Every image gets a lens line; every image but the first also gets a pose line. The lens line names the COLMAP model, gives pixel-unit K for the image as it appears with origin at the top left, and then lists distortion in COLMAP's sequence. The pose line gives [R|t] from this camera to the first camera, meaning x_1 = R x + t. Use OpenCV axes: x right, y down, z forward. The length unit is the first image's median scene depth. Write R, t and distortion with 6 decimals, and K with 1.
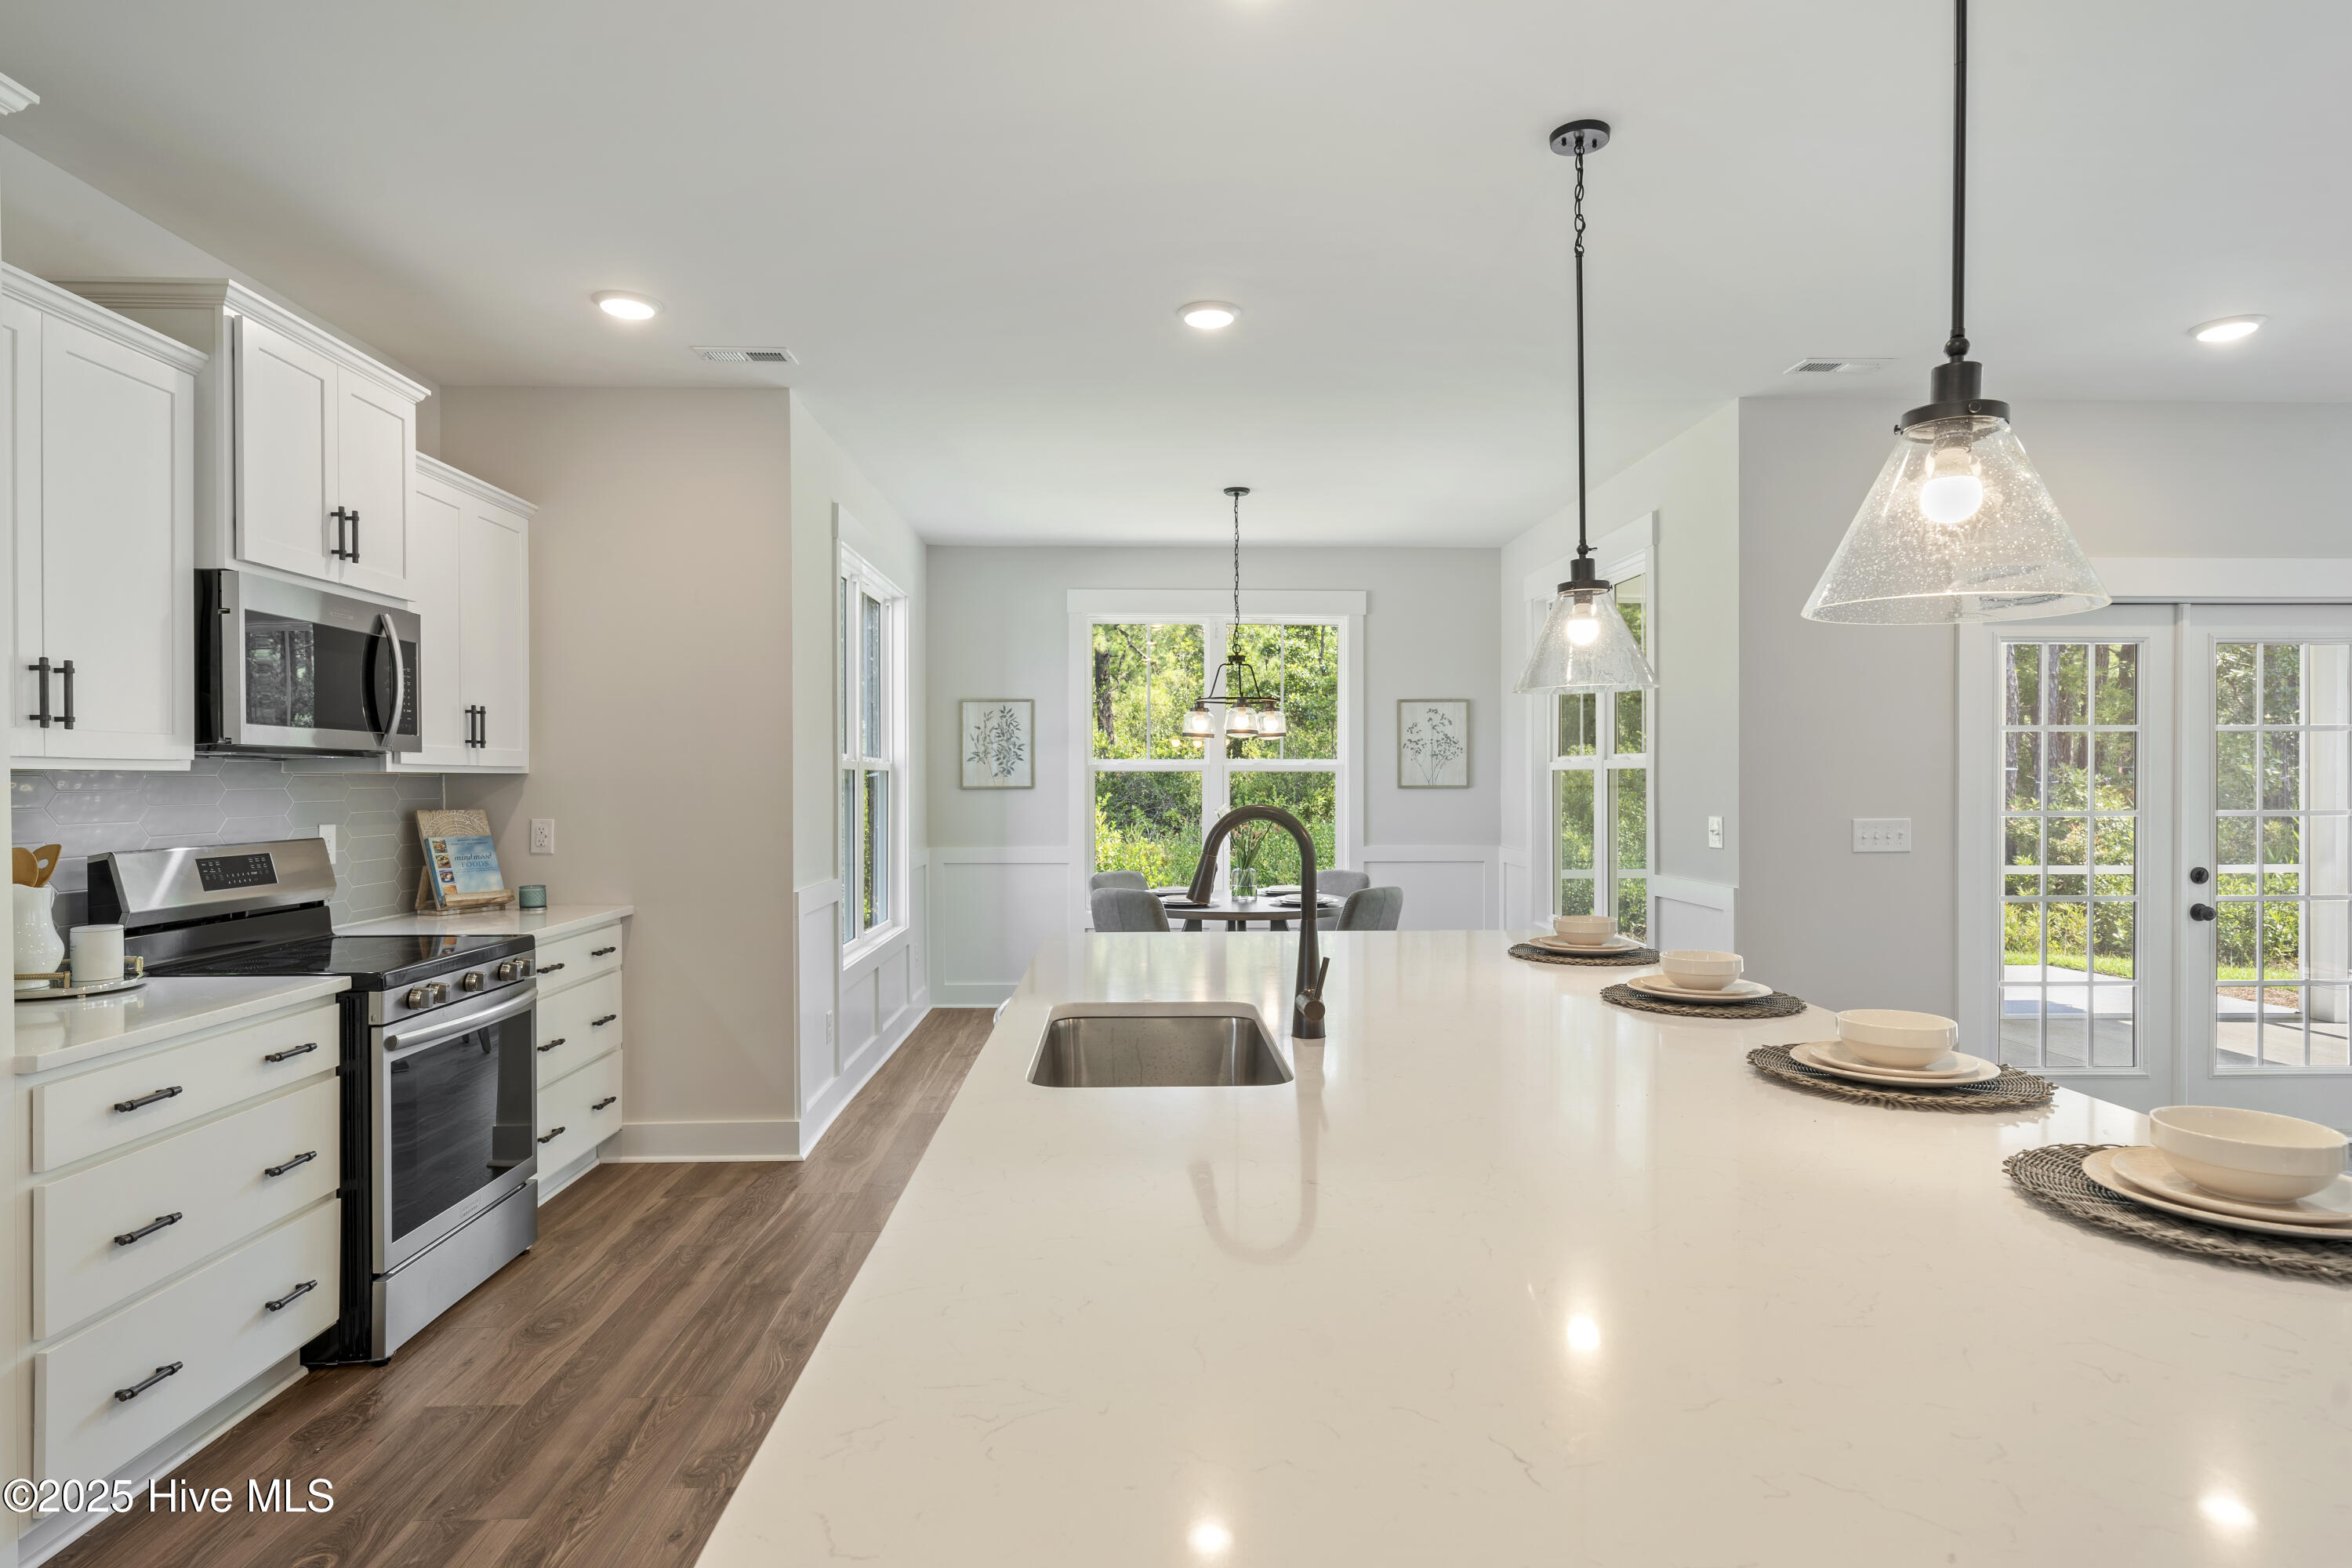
lens RADIAL K [[1279.3, 0, 1176.0], [0, 1279.3, 784.0], [0, 0, 1]] dist [0.000410, -0.000497]
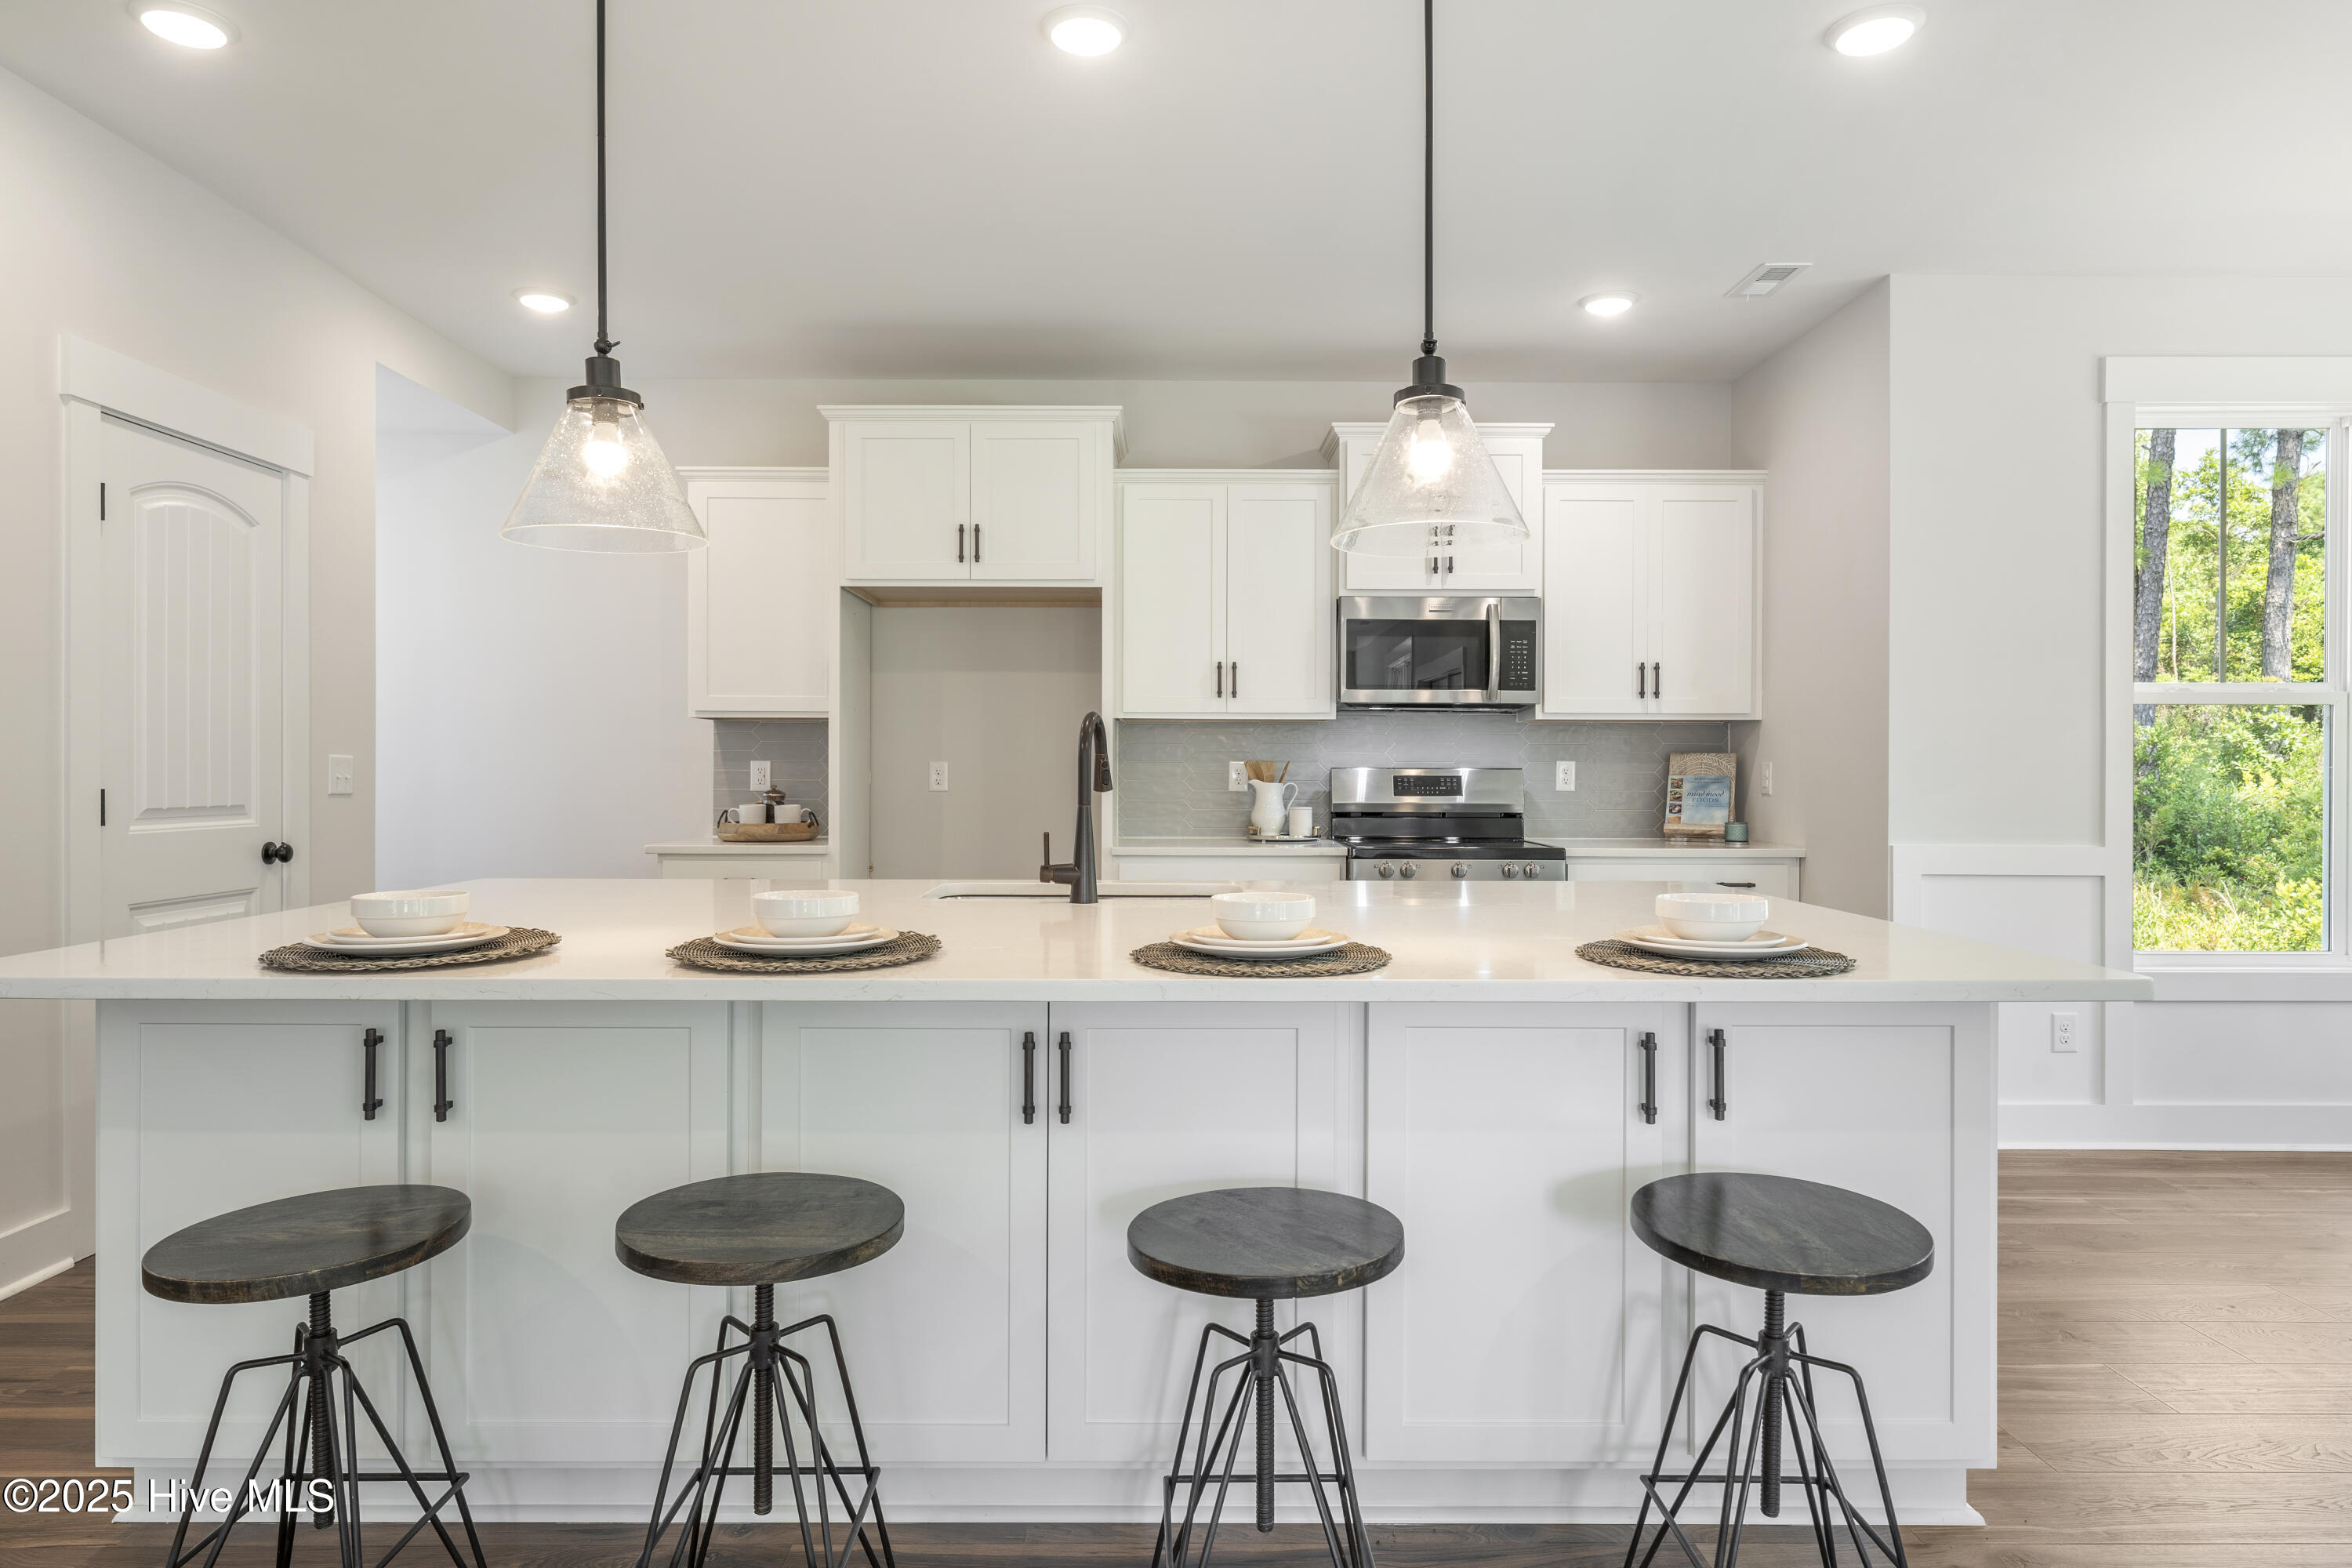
lens RADIAL K [[1402.2, 0, 1179.7], [0, 1402.2, 772.9], [0, 0, 1]] dist [0.049369, 0.000711]
pose [[-0.018486, 0.000987, -0.999829, 0.979247], [-0.005835, 0.999982, 0.001095, 0.053603], [0.999812, 0.005854, -0.018480, 0.747056]]
